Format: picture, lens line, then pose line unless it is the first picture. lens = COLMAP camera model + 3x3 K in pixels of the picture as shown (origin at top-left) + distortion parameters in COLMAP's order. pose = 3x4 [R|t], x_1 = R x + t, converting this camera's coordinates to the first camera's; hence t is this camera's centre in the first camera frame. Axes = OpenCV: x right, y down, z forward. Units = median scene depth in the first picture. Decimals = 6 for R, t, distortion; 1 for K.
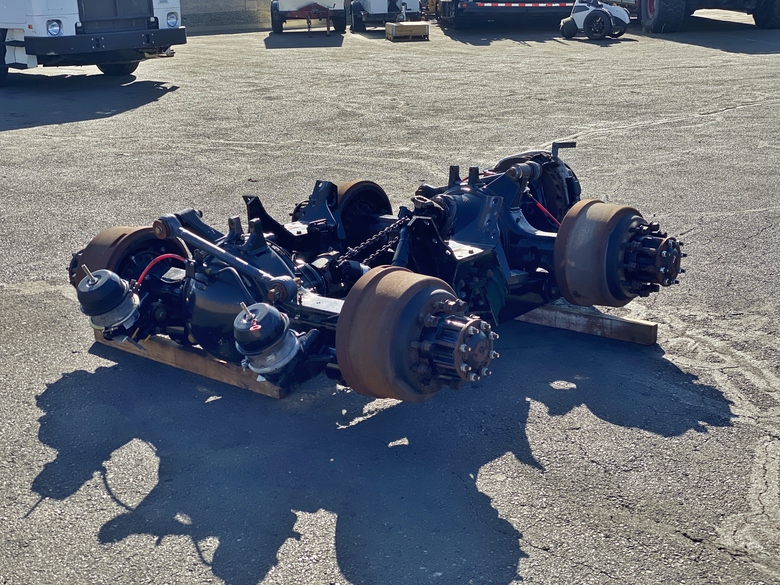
lens RADIAL K [[1152.3, 0, 393.8], [0, 1152.3, 292.5], [0, 0, 1]] dist [0.118463, 0.049151]
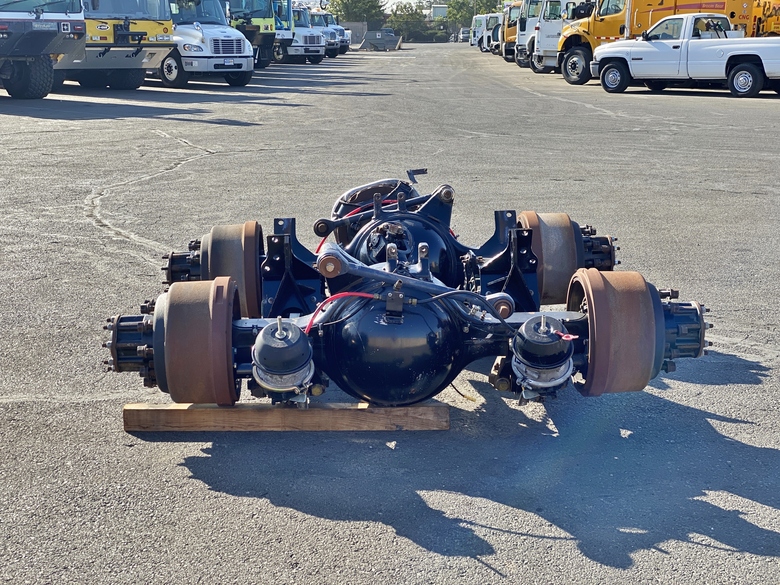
lens RADIAL K [[1152.3, 0, 393.8], [0, 1152.3, 292.5], [0, 0, 1]] dist [0.118463, 0.049151]
pose [[0.737021, -0.118589, 0.665384, -0.790631], [0.162655, 0.986674, -0.004315, -0.023818], [-0.656005, 0.111408, 0.746489, 0.321188]]
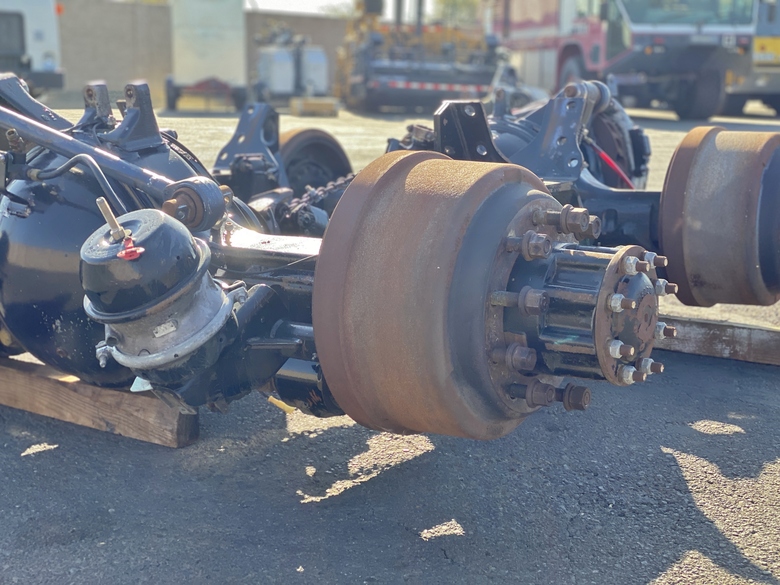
lens RADIAL K [[1152.3, 0, 393.8], [0, 1152.3, 292.5], [0, 0, 1]] dist [0.118463, 0.049151]
pose [[0.995320, 0.018986, 0.094749, -0.057001], [-0.009423, 0.994906, -0.100370, 0.078337], [-0.096172, 0.099007, 0.990429, 0.510305]]
